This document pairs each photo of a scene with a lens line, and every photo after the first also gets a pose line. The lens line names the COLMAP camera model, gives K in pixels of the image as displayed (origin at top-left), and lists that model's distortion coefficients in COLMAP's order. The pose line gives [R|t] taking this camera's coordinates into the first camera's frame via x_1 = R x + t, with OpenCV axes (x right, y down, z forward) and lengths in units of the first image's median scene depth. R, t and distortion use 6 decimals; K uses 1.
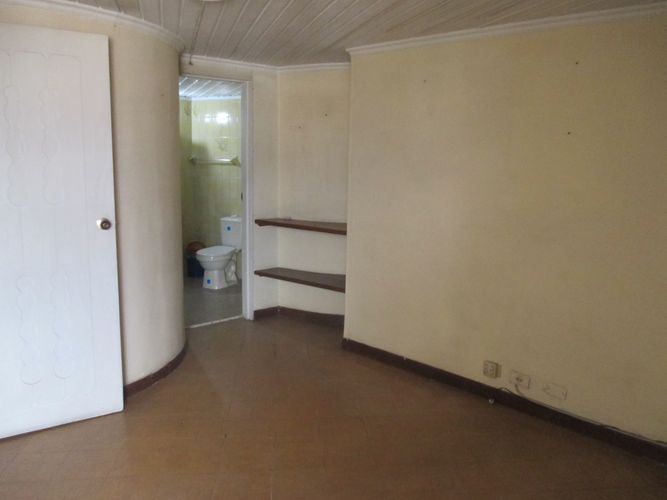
lens RADIAL K [[548.9, 0, 333.5], [0, 548.9, 250.0], [0, 0, 1]] dist [-0.078238, 0.002412]
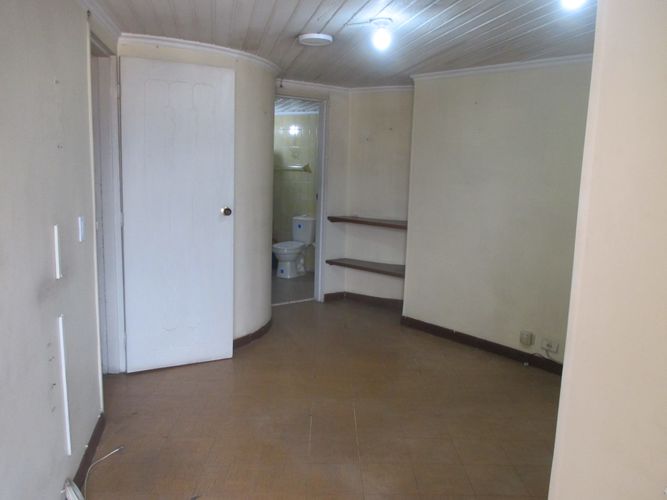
lens RADIAL K [[548.9, 0, 333.5], [0, 548.9, 250.0], [0, 0, 1]] dist [-0.078238, 0.002412]
pose [[0.996400, 0.020899, -0.082166, -0.031882], [-0.022496, 0.999574, -0.018568, 0.038323], [0.081743, 0.020350, 0.996446, -0.177438]]
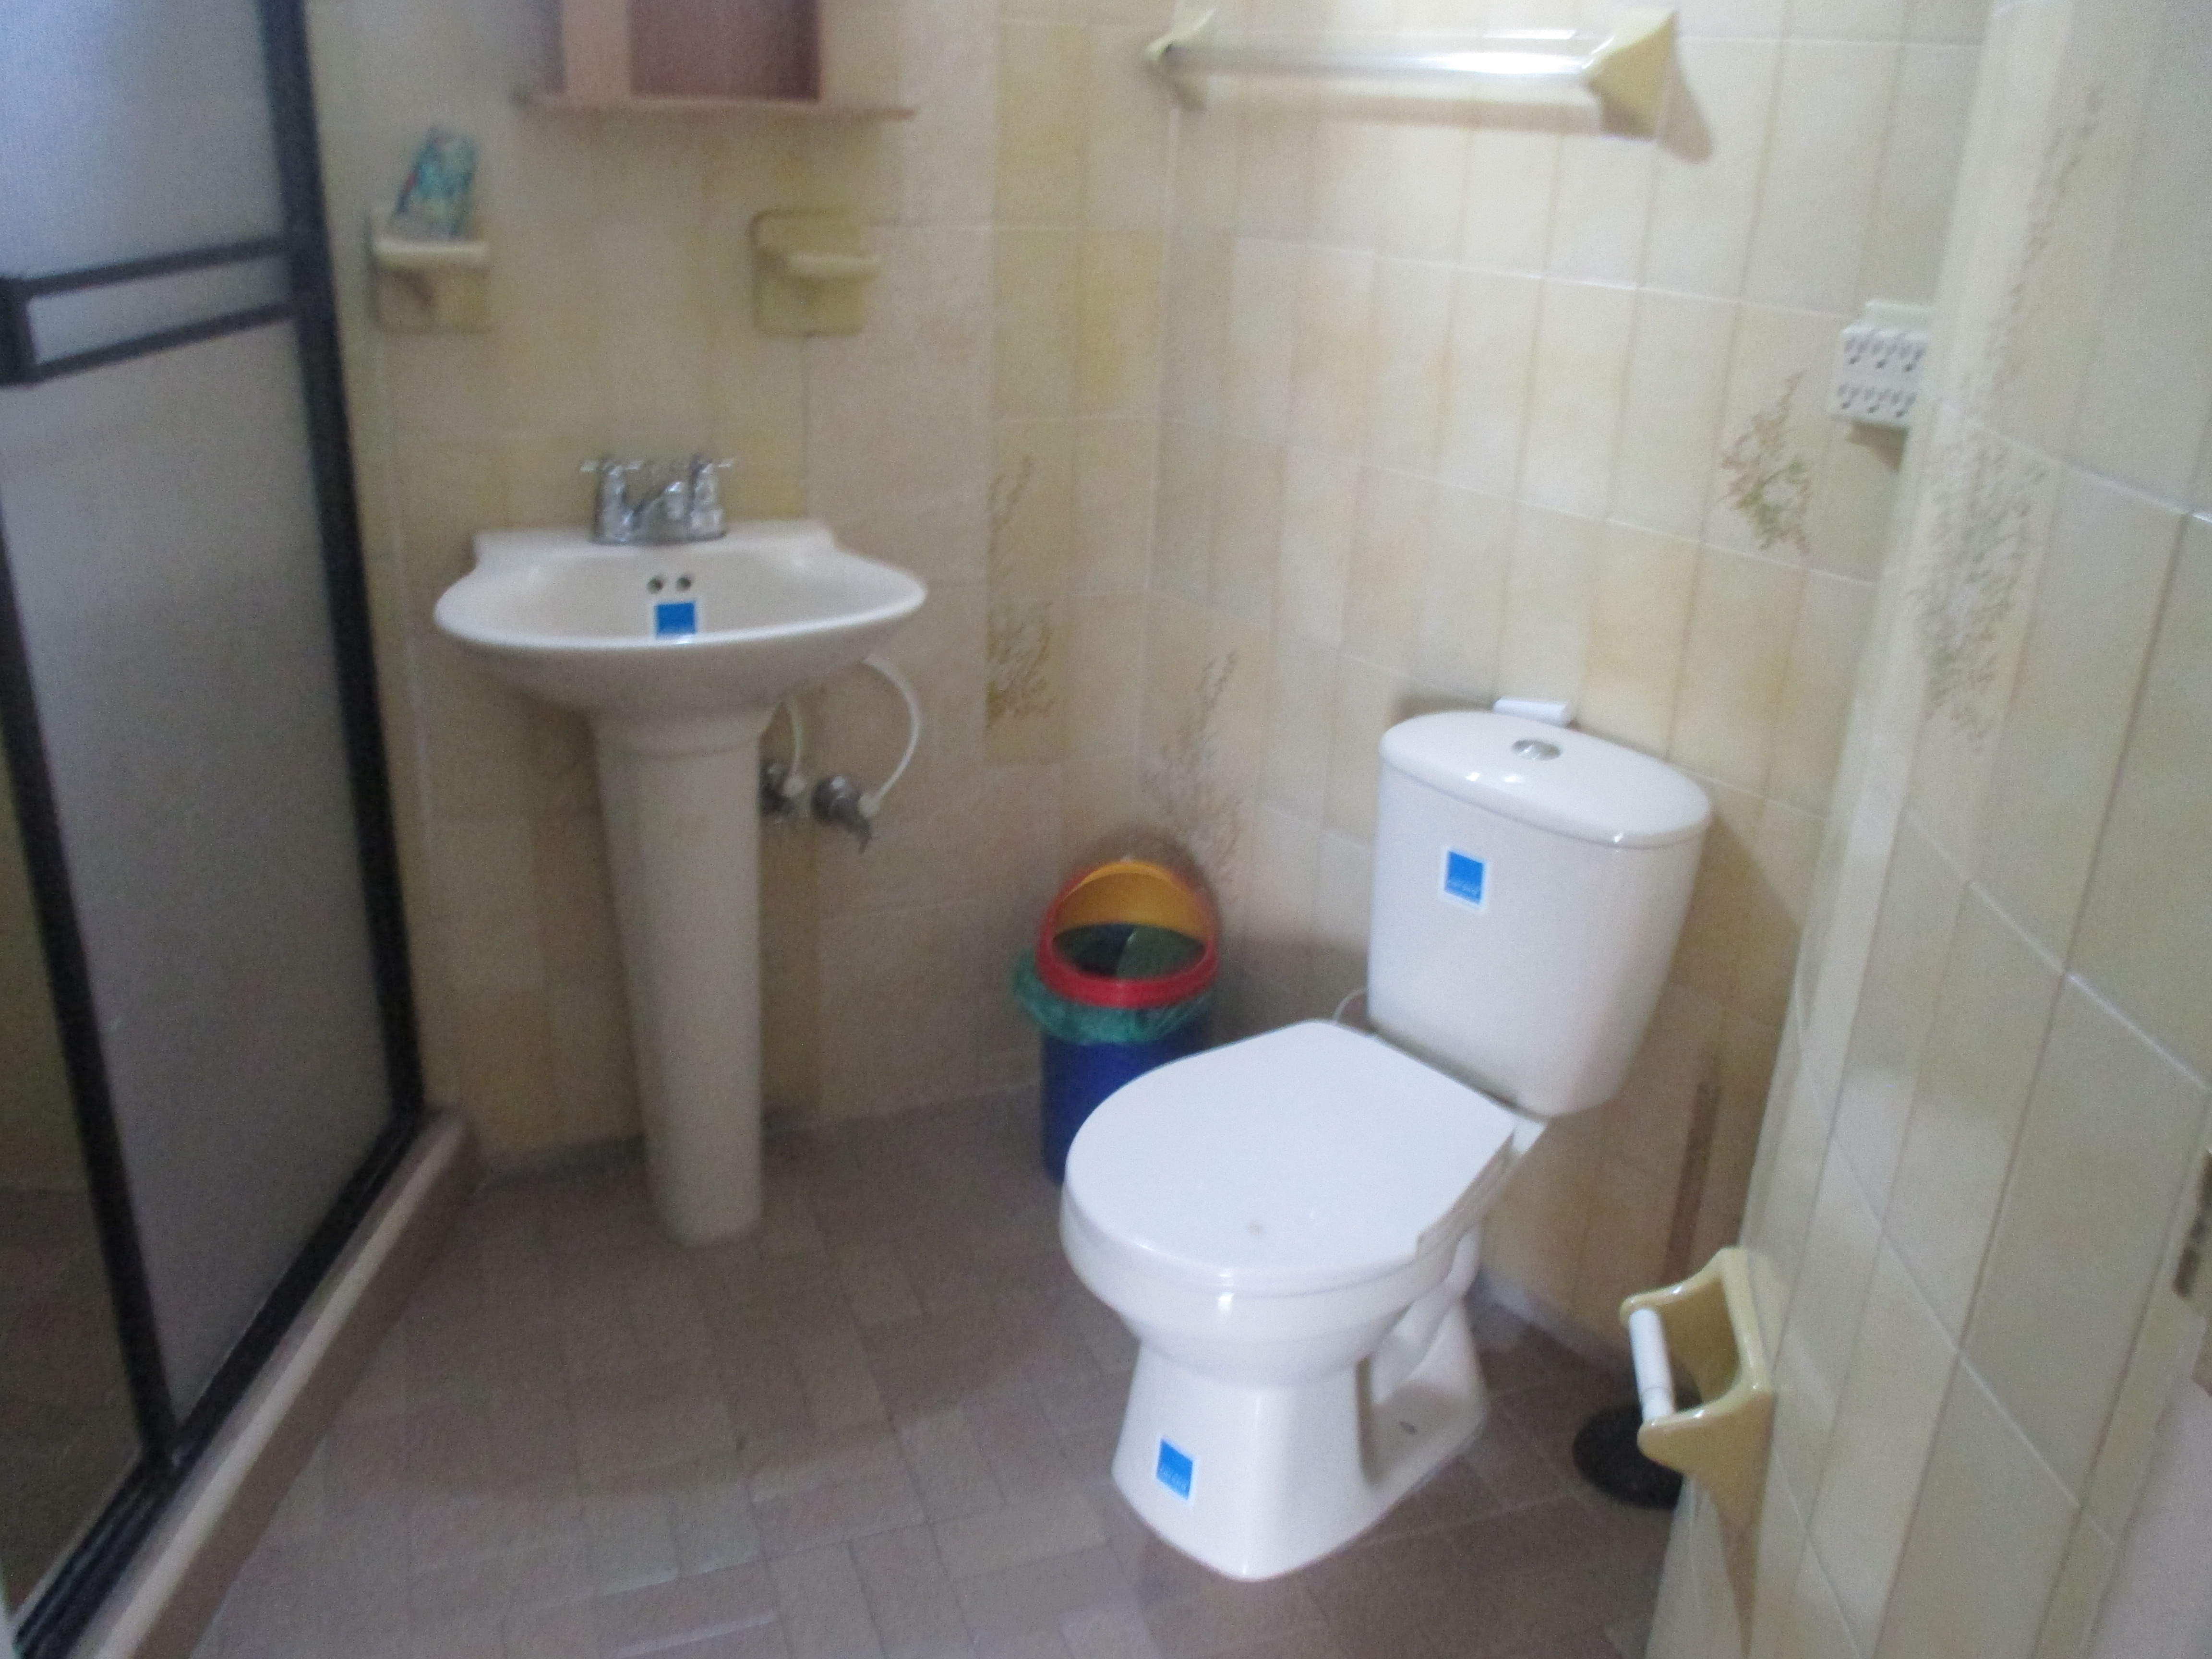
lens RADIAL K [[1820.3, 0, 1106.0], [0, 1820.3, 829.5], [0, 0, 1]] dist [-0.078238, 0.002412]
pose [[0.934203, 0.153250, -0.322149, -0.193539], [-0.081649, 0.970909, 0.225098, -0.137695], [0.347274, -0.183984, 0.919538, 0.903533]]
